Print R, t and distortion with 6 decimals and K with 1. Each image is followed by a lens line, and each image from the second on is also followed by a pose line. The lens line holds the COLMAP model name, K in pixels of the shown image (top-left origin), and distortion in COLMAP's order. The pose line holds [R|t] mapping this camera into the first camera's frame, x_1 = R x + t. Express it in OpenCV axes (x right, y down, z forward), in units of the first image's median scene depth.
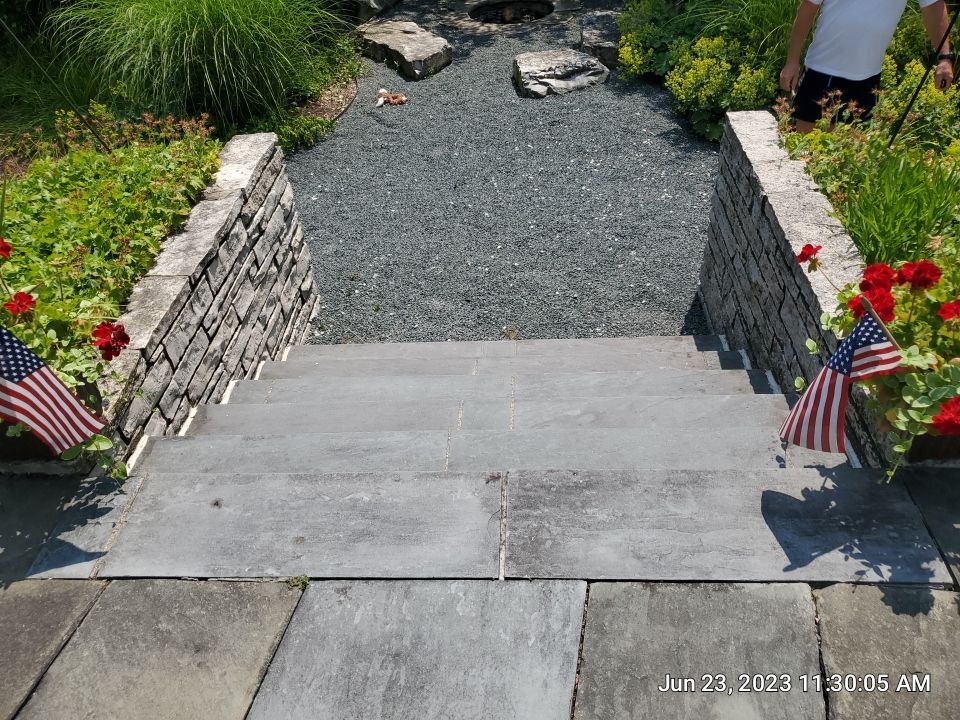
lens RADIAL K [[749.6, 0, 483.5], [0, 749.6, 358.7], [0, 0, 1]] dist [-0.007521, 0.032545]
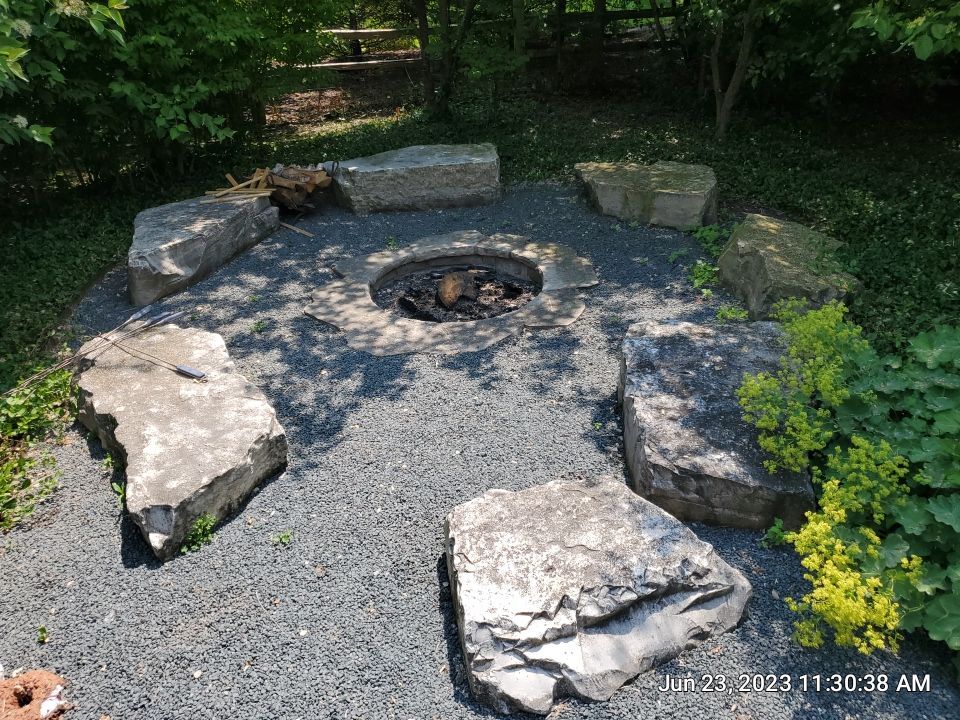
lens RADIAL K [[749.6, 0, 477.7], [0, 749.6, 360.6], [0, 0, 1]] dist [-0.007521, 0.032545]
pose [[0.999143, 0.011429, 0.039781, 0.039442], [-0.003595, 0.981454, -0.191665, -0.390392], [-0.041234, 0.191358, 0.980654, 0.640669]]
